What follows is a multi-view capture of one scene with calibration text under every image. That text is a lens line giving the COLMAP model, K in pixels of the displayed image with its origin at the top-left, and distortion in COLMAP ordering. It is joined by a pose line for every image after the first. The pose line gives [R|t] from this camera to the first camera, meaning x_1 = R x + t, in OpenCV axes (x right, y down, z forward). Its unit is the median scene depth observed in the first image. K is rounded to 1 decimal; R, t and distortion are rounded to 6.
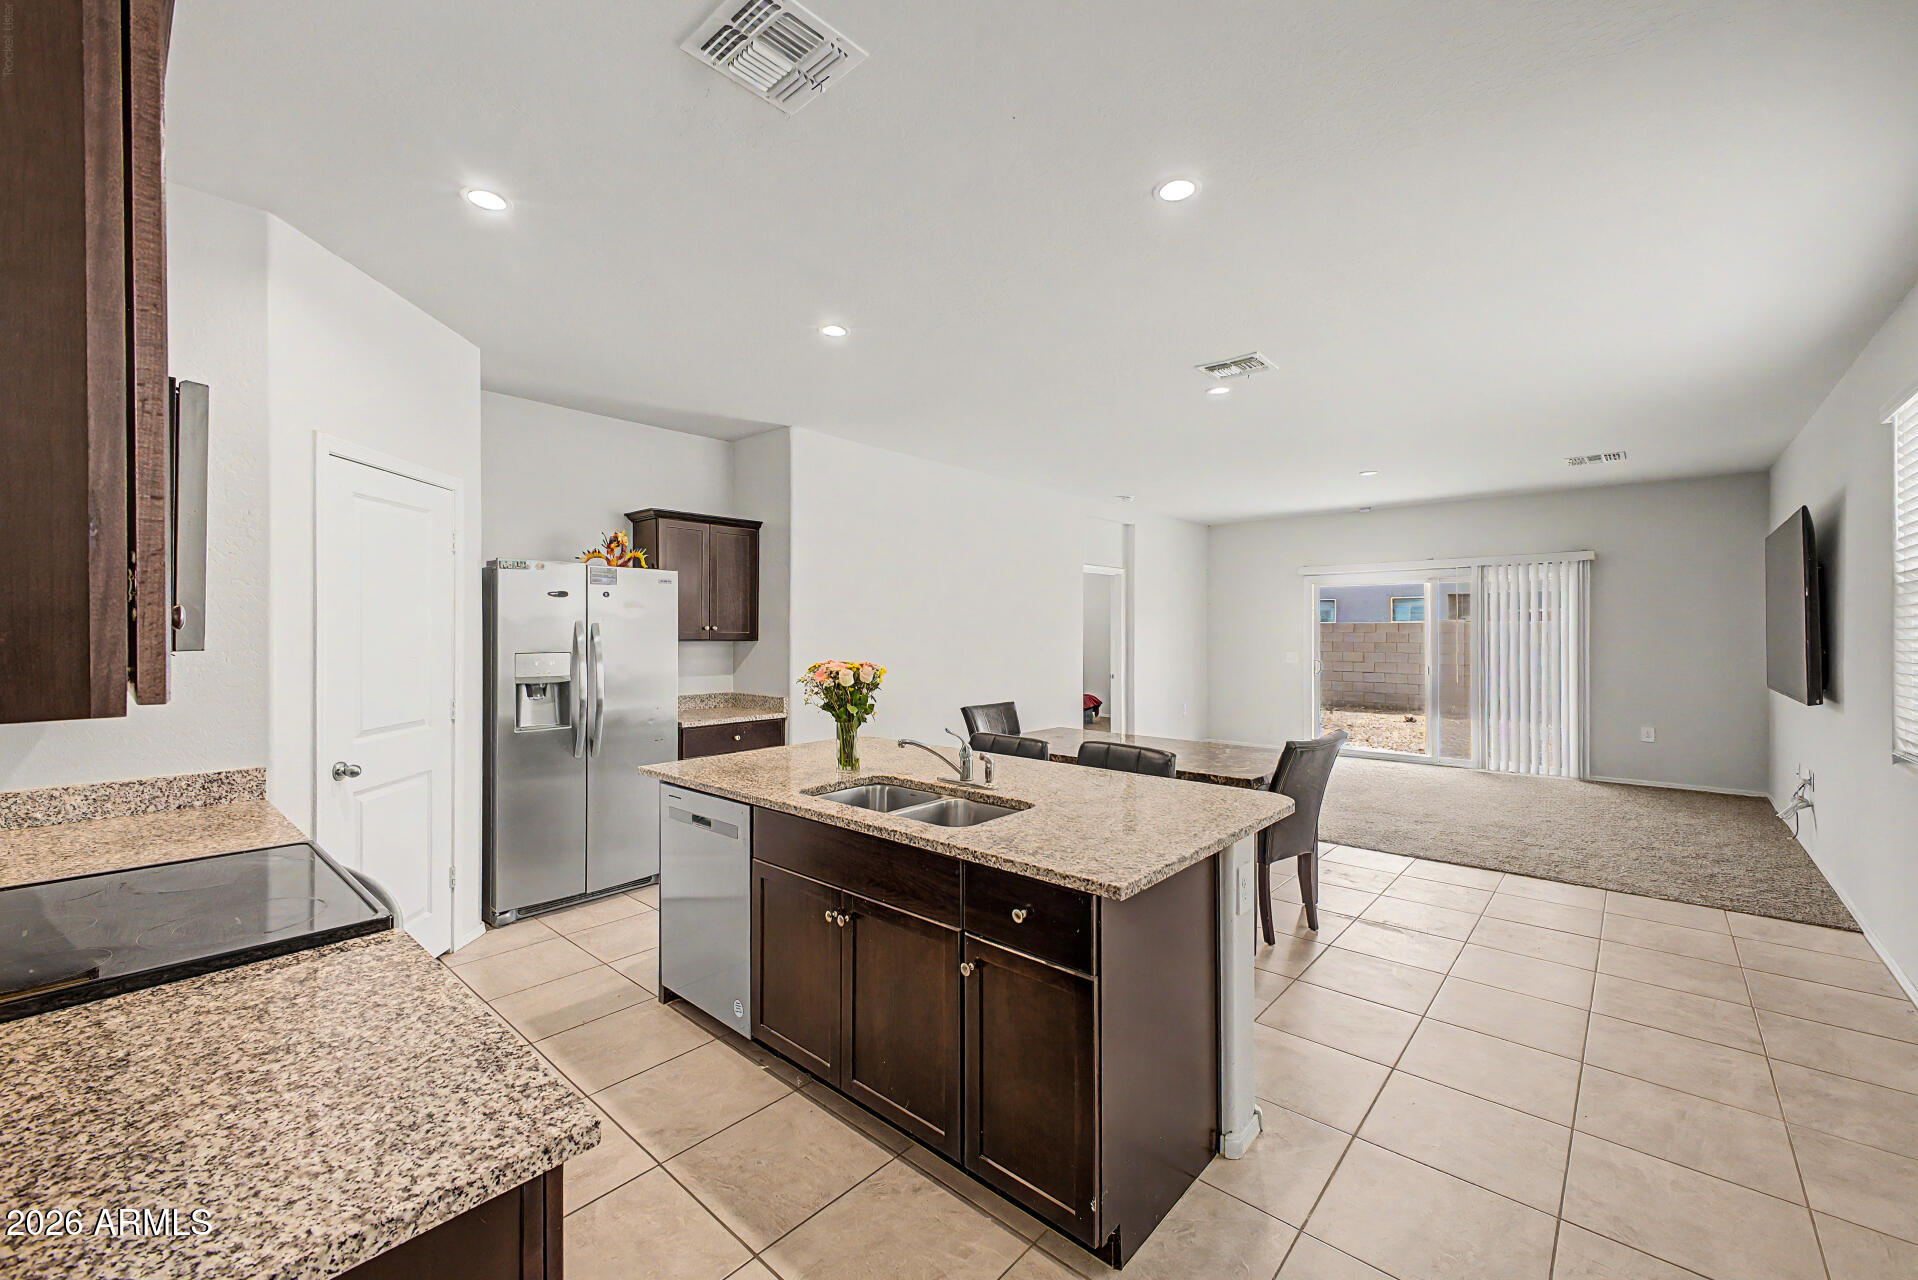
lens RADIAL K [[773.6, 0, 948.3], [0, 773.6, 630.2], [0, 0, 1]] dist [-0.002034, -0.000274]
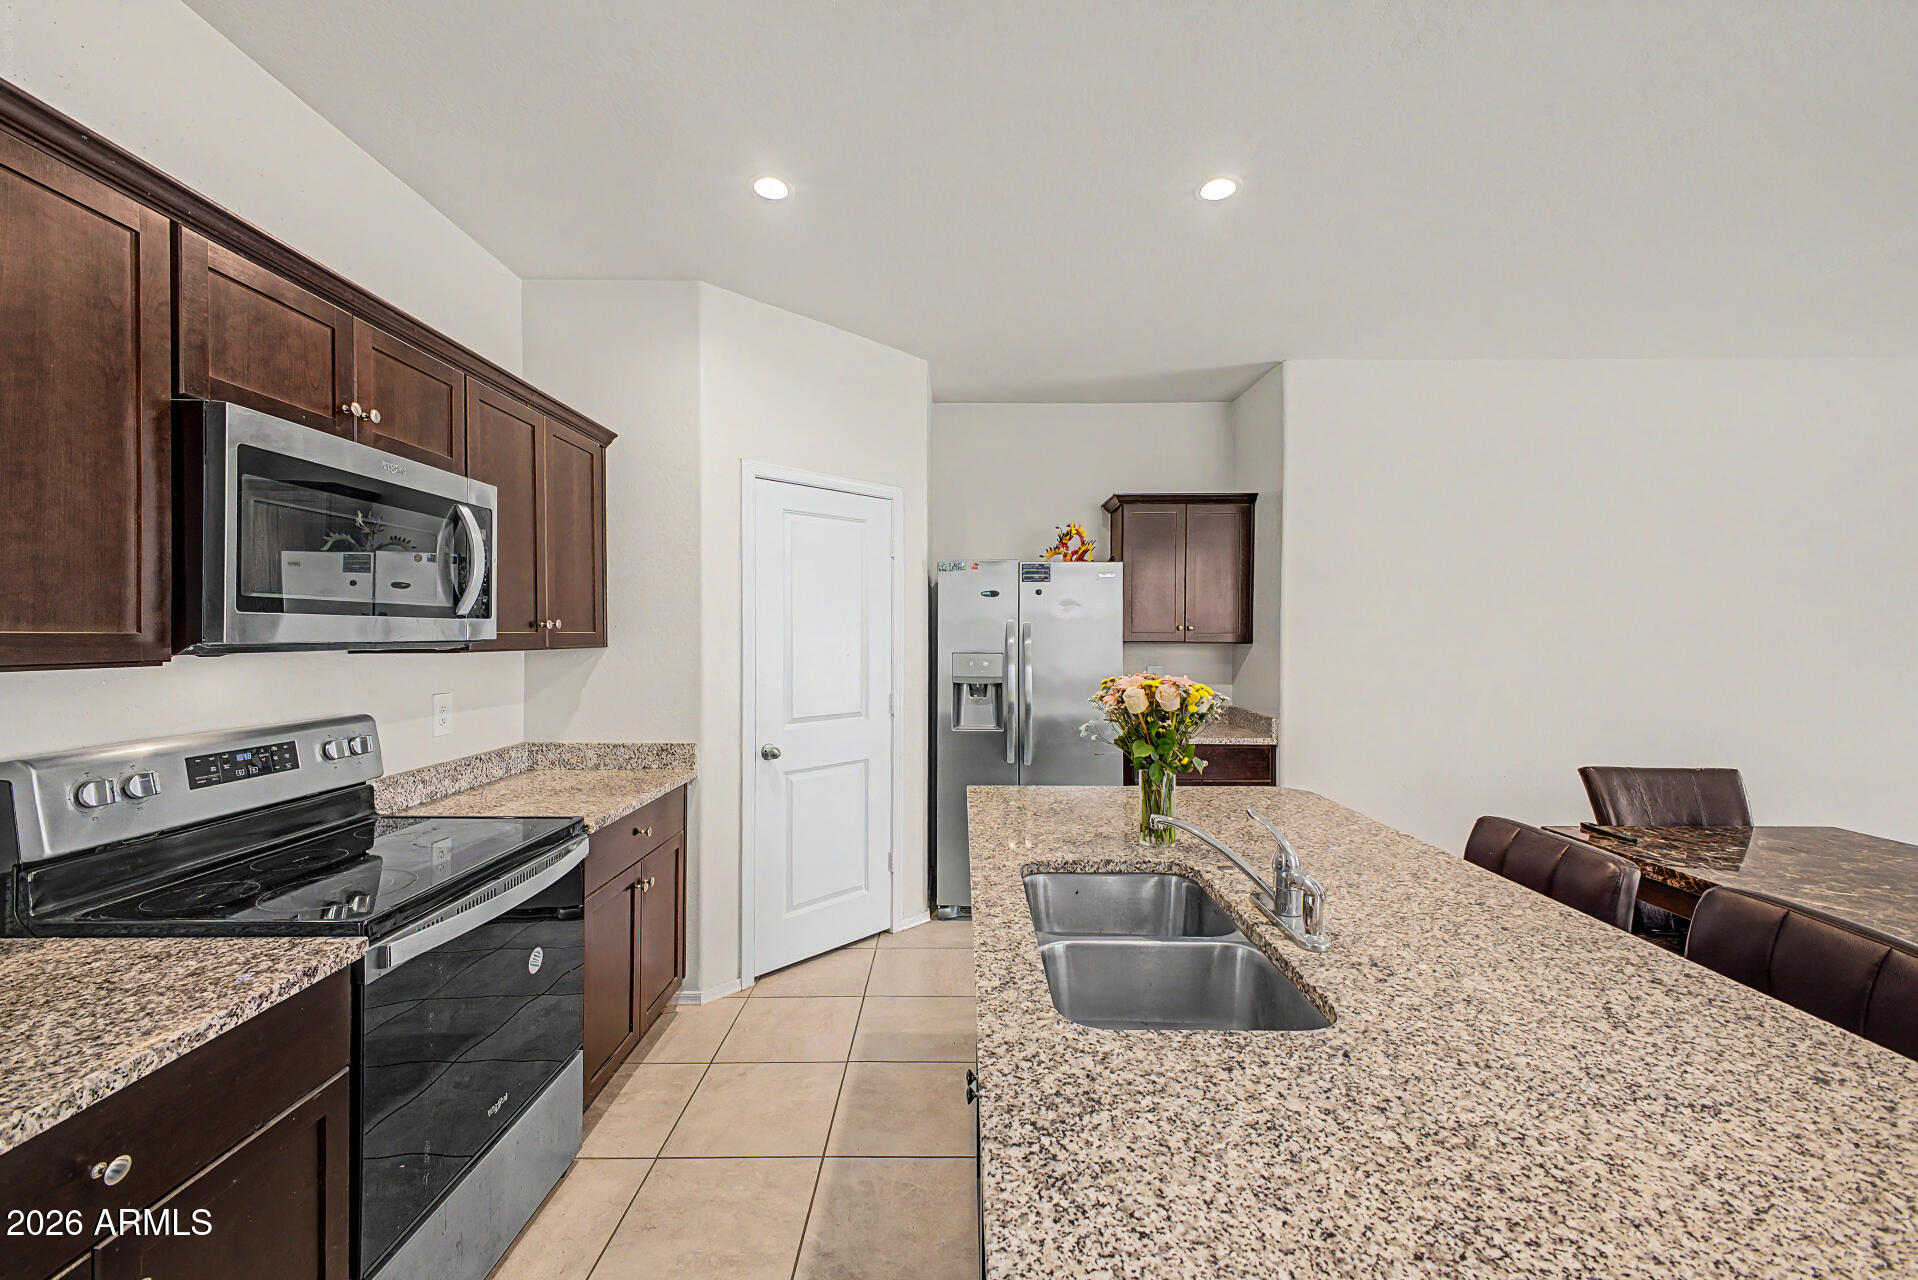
lens RADIAL K [[752.5, 0, 948.2], [0, 752.5, 634.4], [0, 0, 1]] dist [0.029572, -0.011587]
pose [[0.663614, -0.000513, -0.748075, 0.134592], [0.001395, 0.999999, 0.000552, 0.003503], [0.748074, -0.001410, 0.663614, 0.260351]]
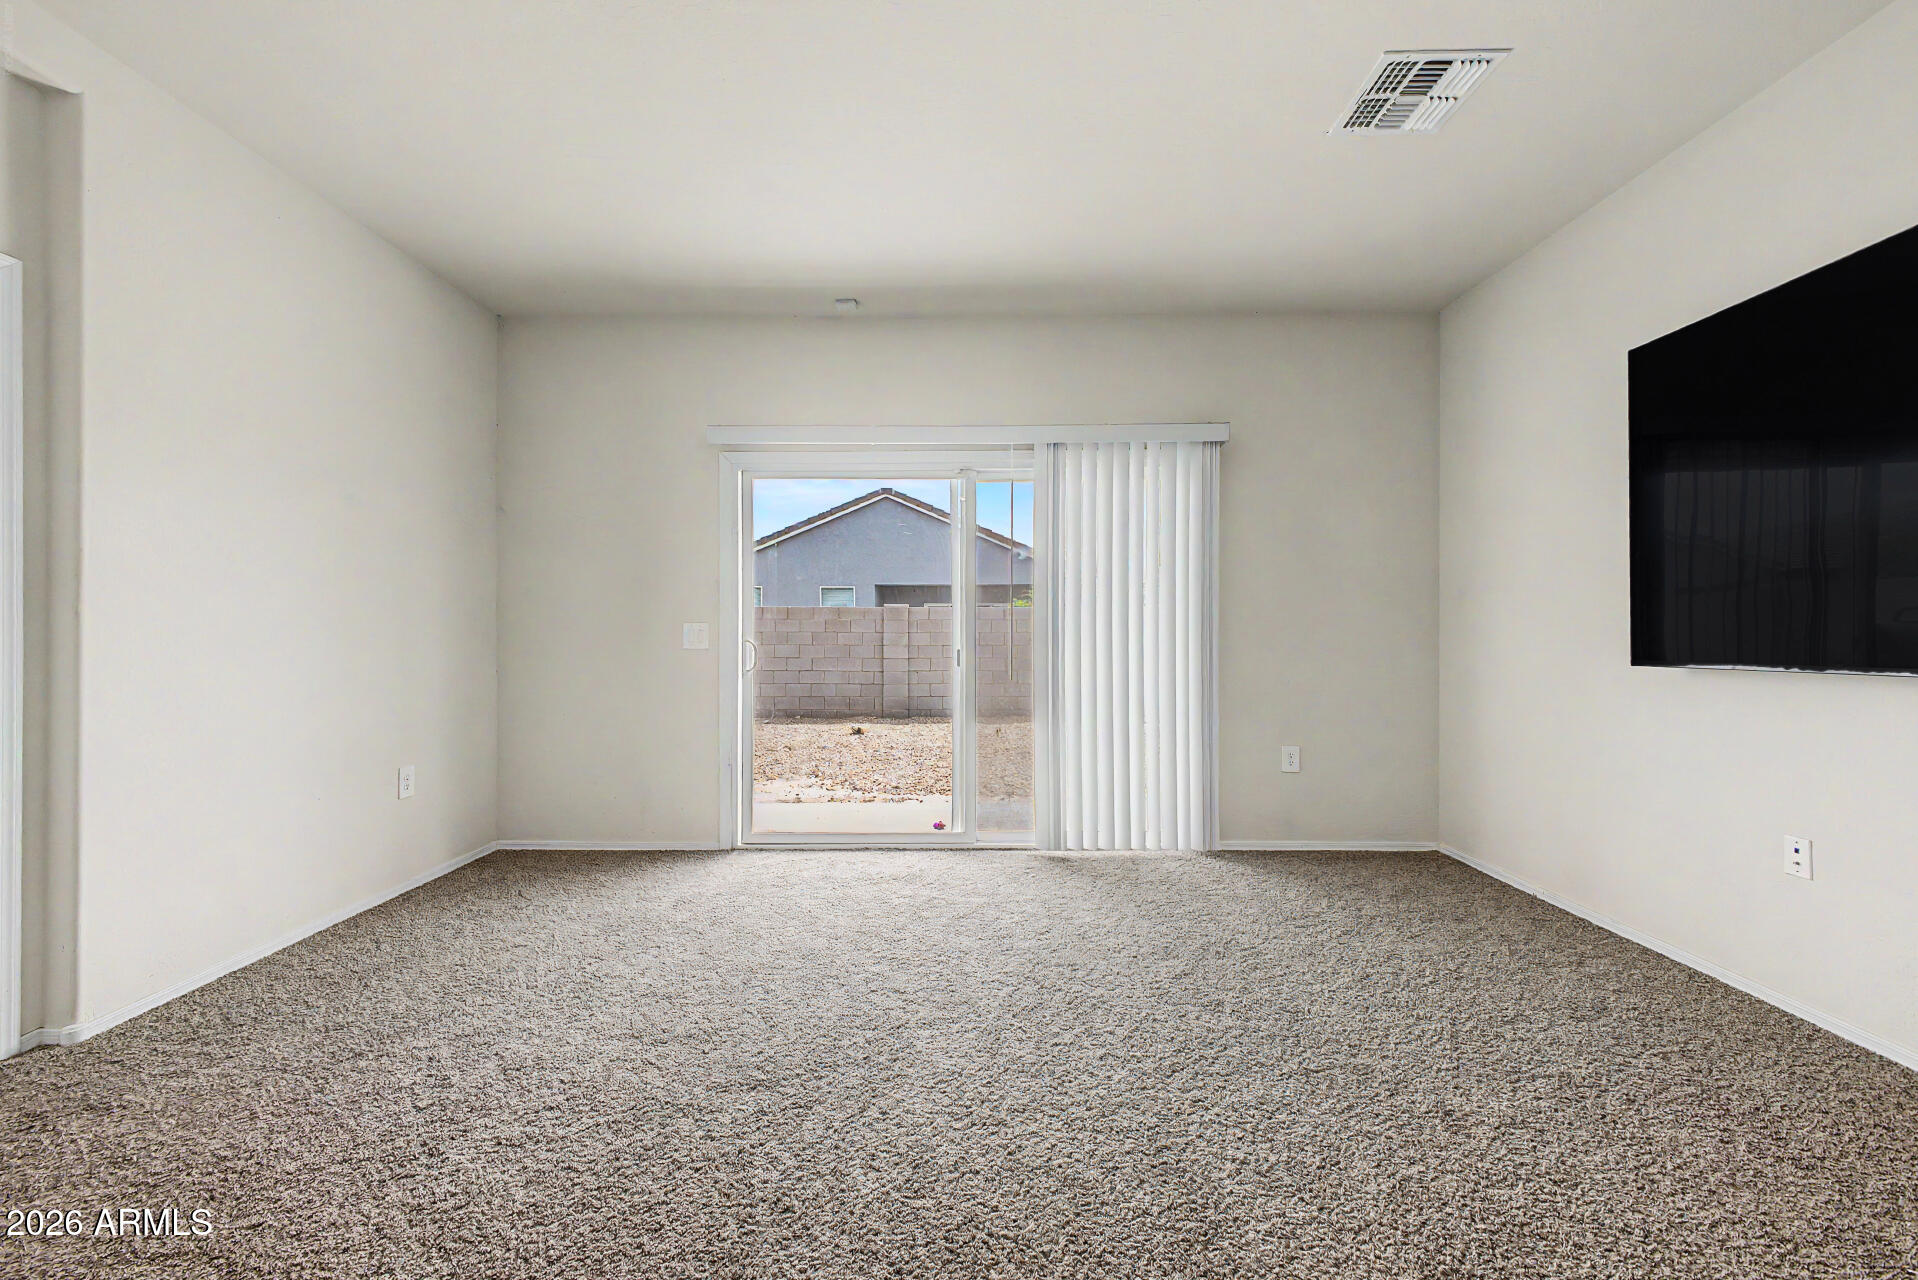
lens RADIAL K [[761.4, 0, 946.2], [0, 761.4, 638.6], [0, 0, 1]] dist [0.010454, -0.000452]
pose [[0.760688, -0.000633, 0.649117, 0.462586], [-0.000988, 0.999997, 0.002133, 0.060248], [-0.649117, -0.002264, 0.760685, 0.973403]]
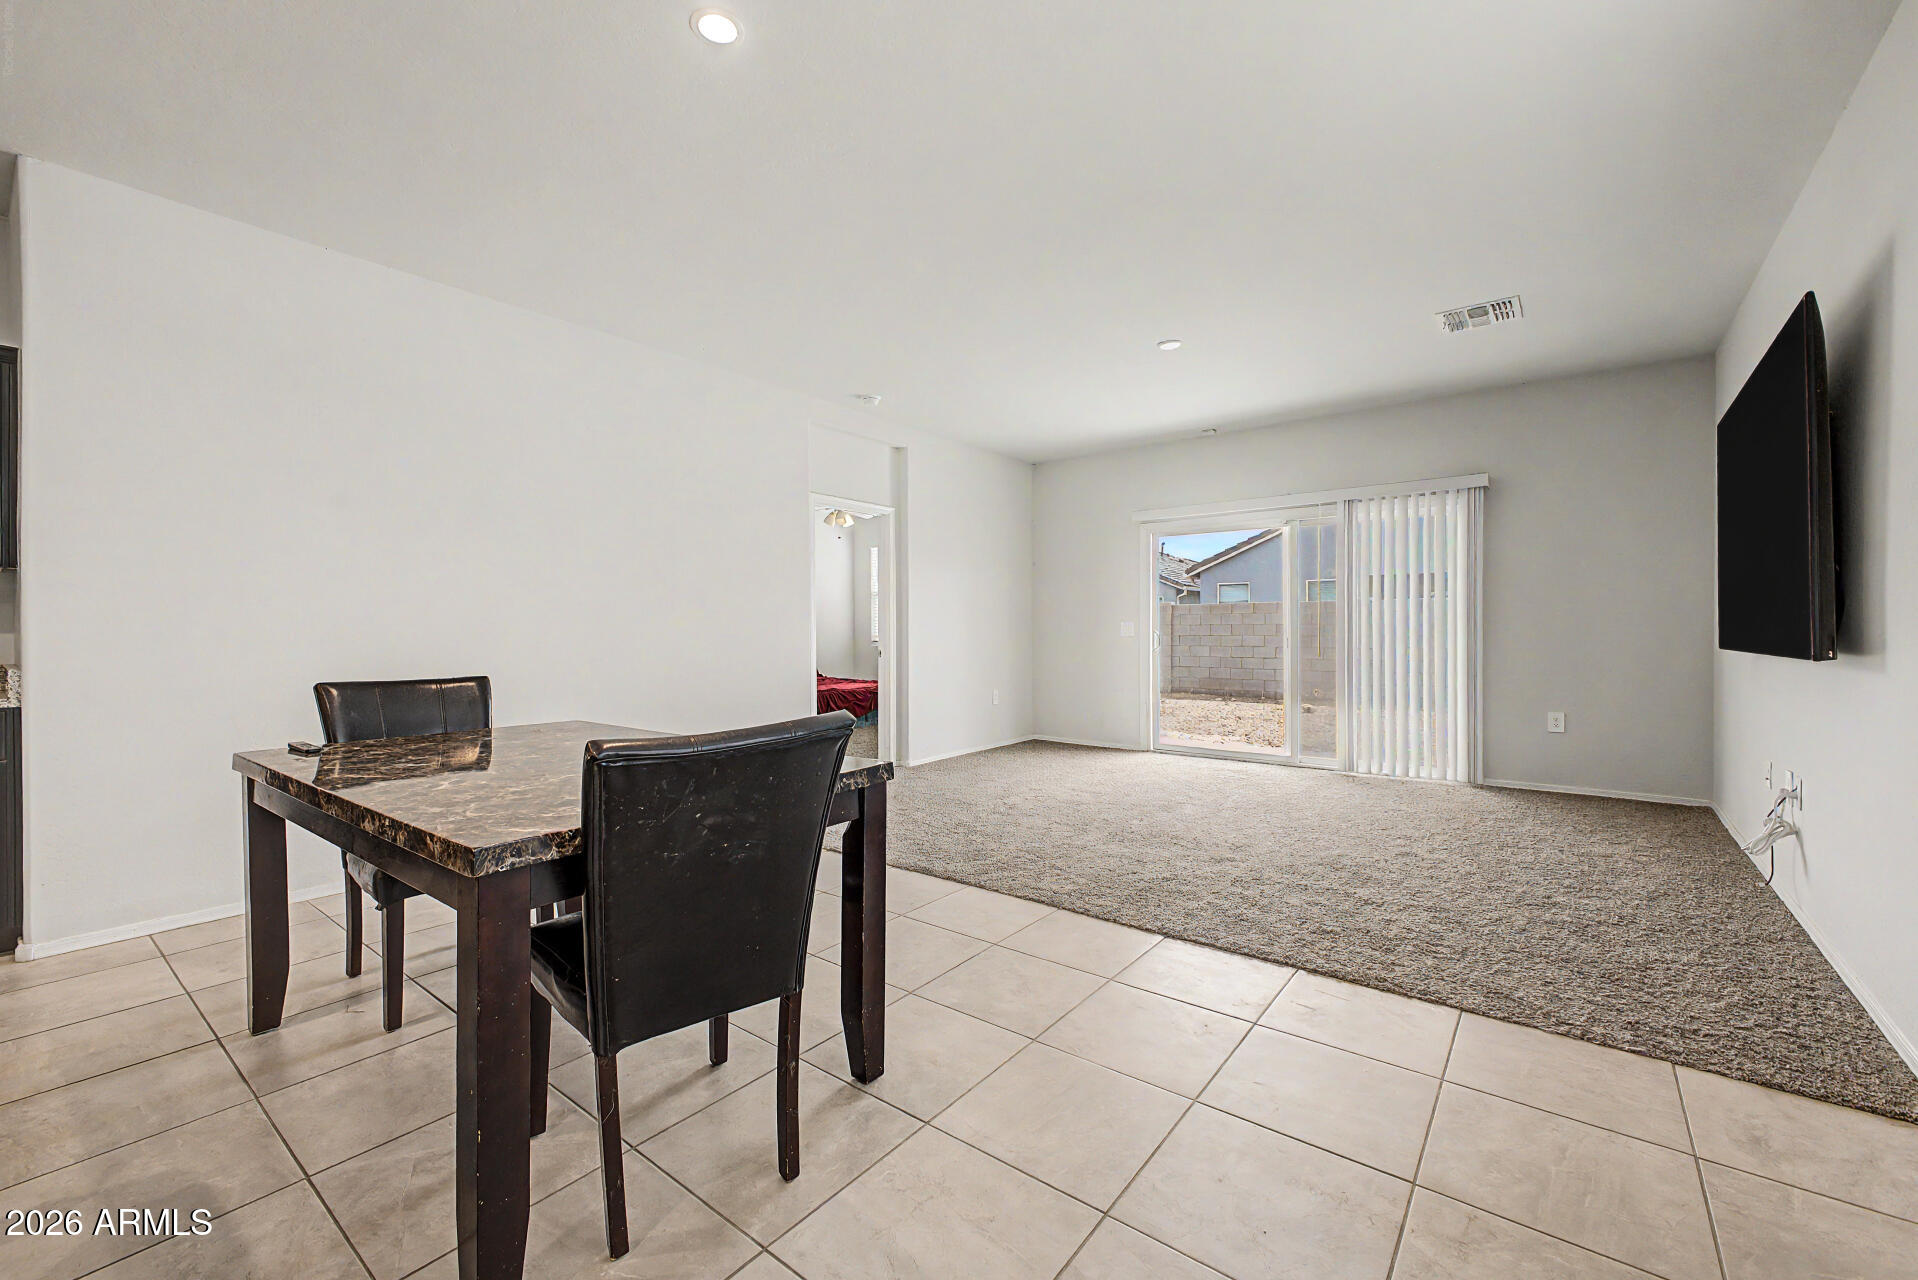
lens RADIAL K [[775.6, 0, 975.3], [0, 775.6, 635.7], [0, 0, 1]] dist [0.008264, -0.000690]
pose [[0.996837, -0.003640, 0.079390, 0.391598], [0.003059, 0.999968, 0.007440, 0.059837], [-0.079414, -0.007173, 0.996816, 0.403791]]
